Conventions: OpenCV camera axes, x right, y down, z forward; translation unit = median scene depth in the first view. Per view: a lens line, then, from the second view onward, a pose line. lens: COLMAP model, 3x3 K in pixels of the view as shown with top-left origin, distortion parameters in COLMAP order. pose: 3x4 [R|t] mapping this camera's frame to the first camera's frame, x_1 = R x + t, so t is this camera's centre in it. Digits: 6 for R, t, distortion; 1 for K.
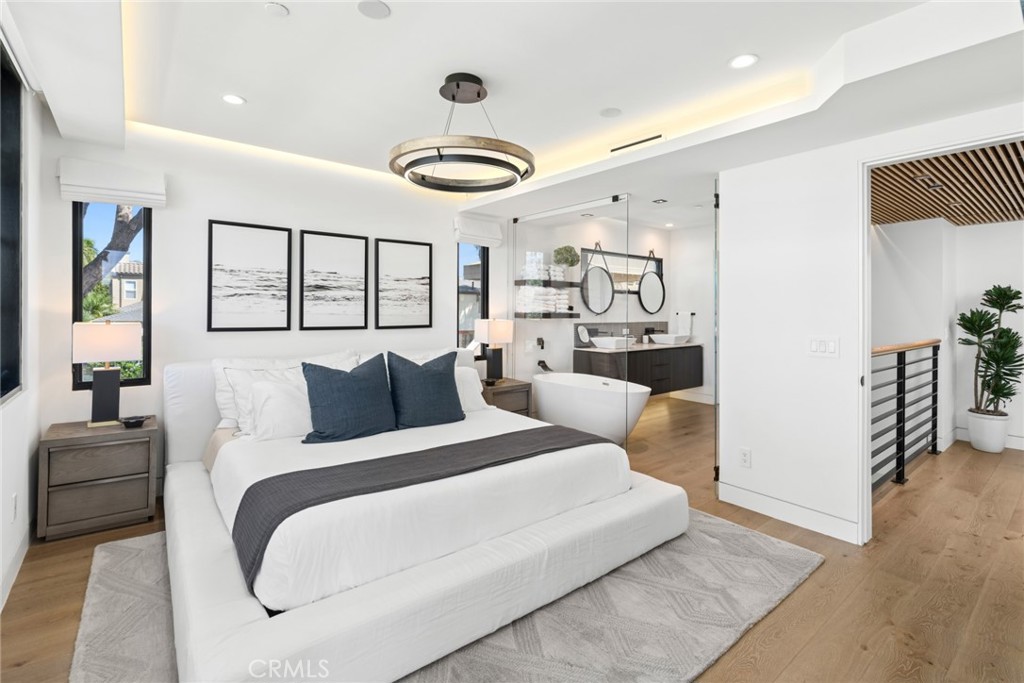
lens RADIAL K [[472.9, 0, 520.2], [0, 472.9, 308.5], [0, 0, 1]] dist [0.001135, 0.000568]
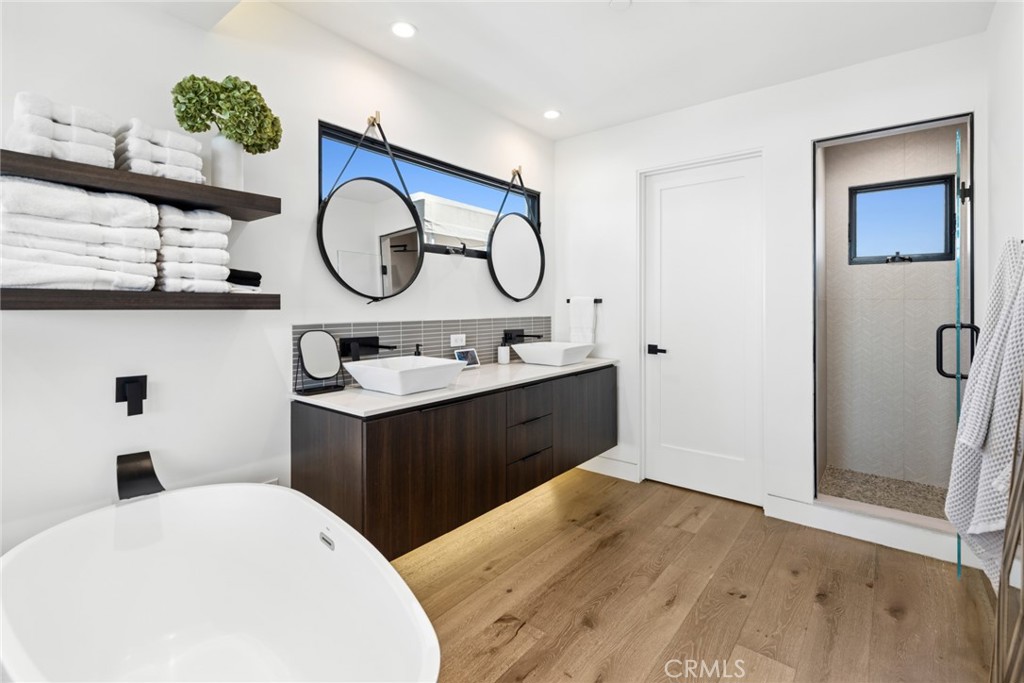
lens RADIAL K [[472.9, 0, 507.8], [0, 472.9, 305.9], [0, 0, 1]] dist [0.001135, 0.000568]
pose [[0.980808, -0.006551, 0.194865, 0.219210], [0.005759, 0.999973, 0.004631, 0.017584], [-0.194890, -0.003420, 0.980819, 0.665180]]
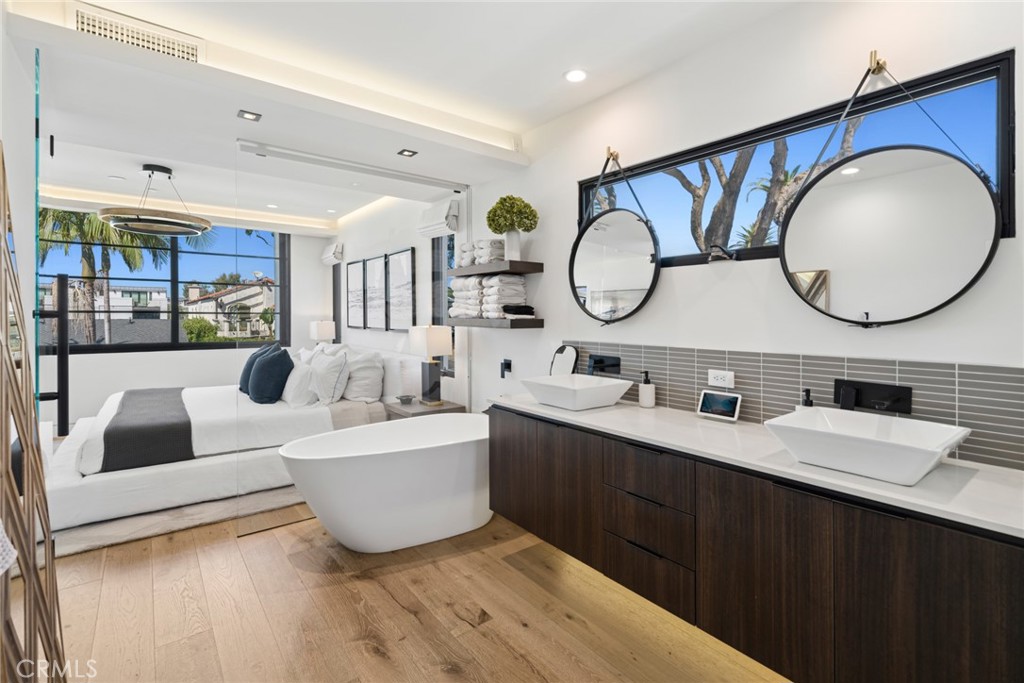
lens RADIAL K [[472.9, 0, 512.6], [0, 472.9, 320.5], [0, 0, 1]] dist [0.001135, 0.000568]
pose [[-0.033471, 0.006367, -0.999419, 0.662931], [0.002677, 0.999977, 0.006281, 0.007847], [0.999436, -0.002465, -0.033487, 1.041251]]
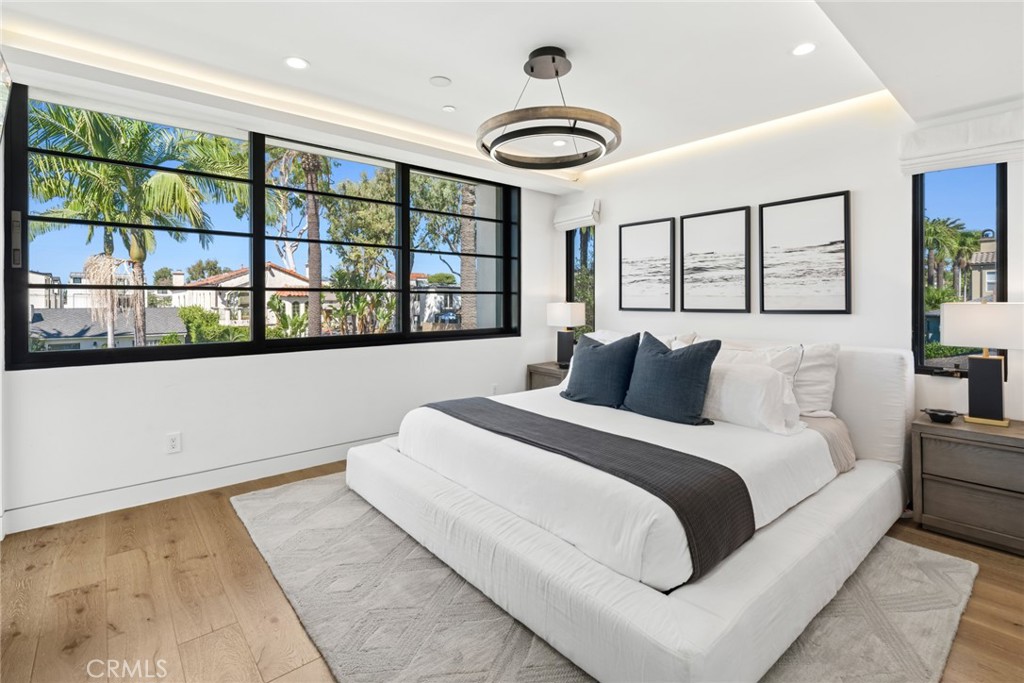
lens RADIAL K [[472.9, 0, 508.4], [0, 472.9, 304.1], [0, 0, 1]] dist [0.001135, 0.000568]
pose [[0.017015, 0.001177, -0.999855, 0.409747], [0.011313, 0.999935, 0.001370, 0.016491], [0.999791, -0.011335, 0.017000, 0.416986]]
